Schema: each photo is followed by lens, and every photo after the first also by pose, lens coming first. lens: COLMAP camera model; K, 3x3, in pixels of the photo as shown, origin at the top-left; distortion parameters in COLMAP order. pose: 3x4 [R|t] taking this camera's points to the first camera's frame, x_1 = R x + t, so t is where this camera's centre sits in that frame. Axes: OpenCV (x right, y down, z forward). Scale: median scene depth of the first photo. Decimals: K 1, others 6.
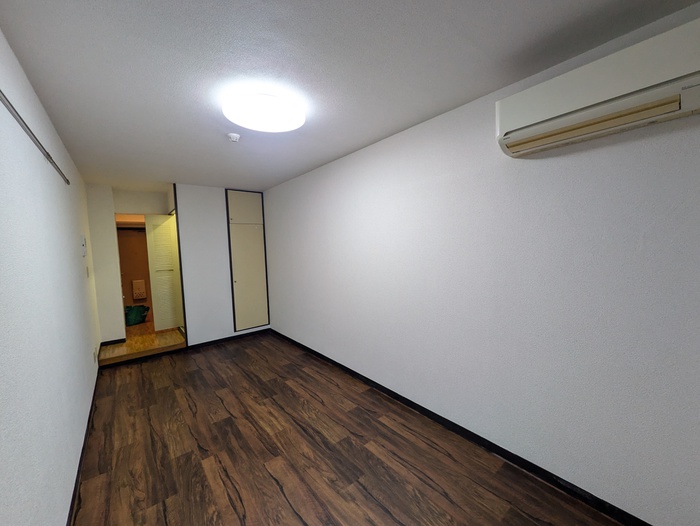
lens RADIAL K [[277.2, 0, 353.4], [0, 277.2, 265.3], [0, 0, 1]] dist [0.000664, 0.000204]
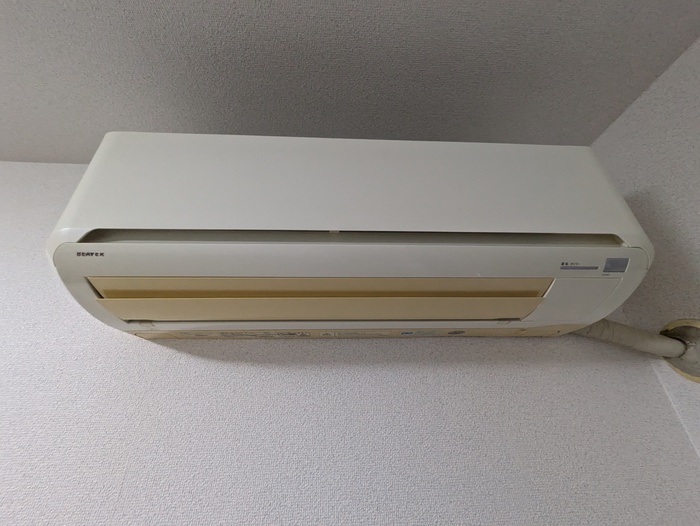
lens RADIAL K [[277.2, 0, 353.4], [0, 277.2, 265.3], [0, 0, 1]] dist [0.000664, 0.000204]
pose [[0.602531, 0.399079, 0.691153, 0.526657], [0.055419, 0.842991, -0.535065, -0.310946], [-0.796169, 0.360697, 0.485811, 0.715481]]
